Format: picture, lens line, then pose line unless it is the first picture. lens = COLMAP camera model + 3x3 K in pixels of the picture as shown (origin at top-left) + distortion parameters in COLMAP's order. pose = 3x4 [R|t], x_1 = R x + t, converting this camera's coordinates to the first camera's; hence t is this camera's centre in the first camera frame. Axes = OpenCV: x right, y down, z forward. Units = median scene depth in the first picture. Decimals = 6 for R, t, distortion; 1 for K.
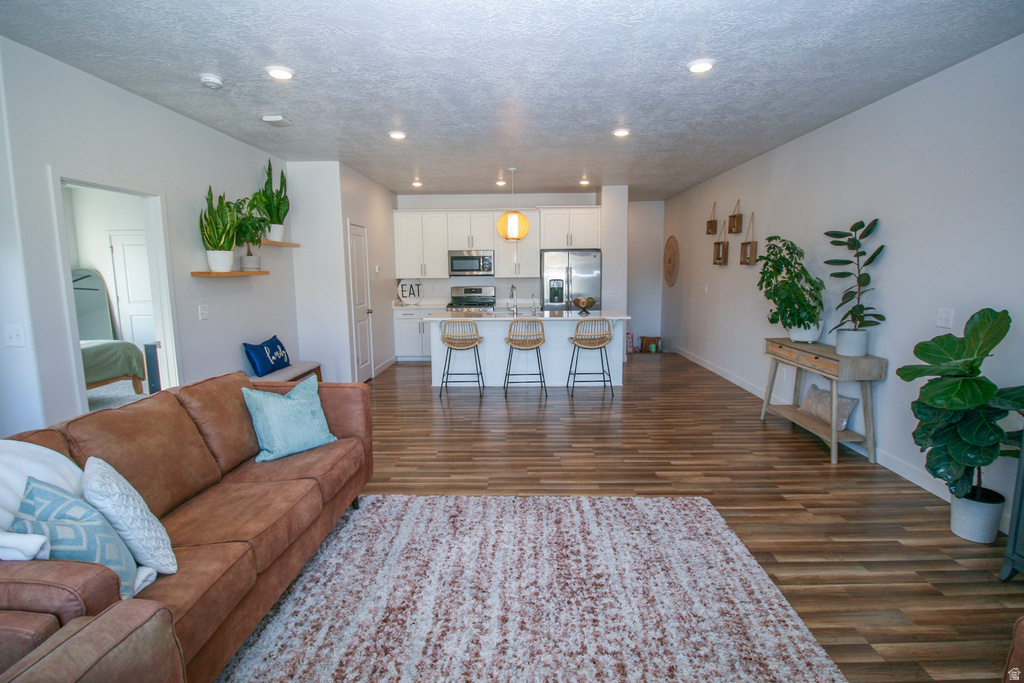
lens RADIAL K [[483.4, 0, 525.2], [0, 483.4, 334.3], [0, 0, 1]] dist [0.002535, -0.000002]
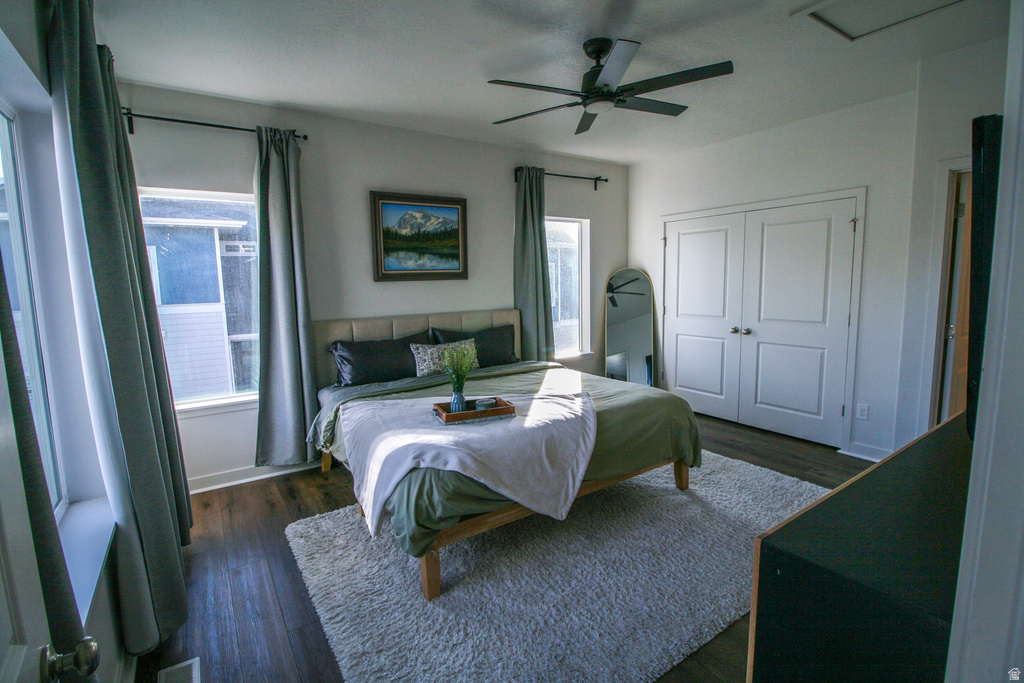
lens RADIAL K [[483.4, 0, 525.2], [0, 483.4, 334.3], [0, 0, 1]] dist [0.002535, -0.000002]
pose [[0.569271, 0.093532, -0.816812, -0.458036], [-0.092908, 0.994462, 0.049123, -0.065106], [0.816884, 0.047924, 0.574808, 0.520519]]
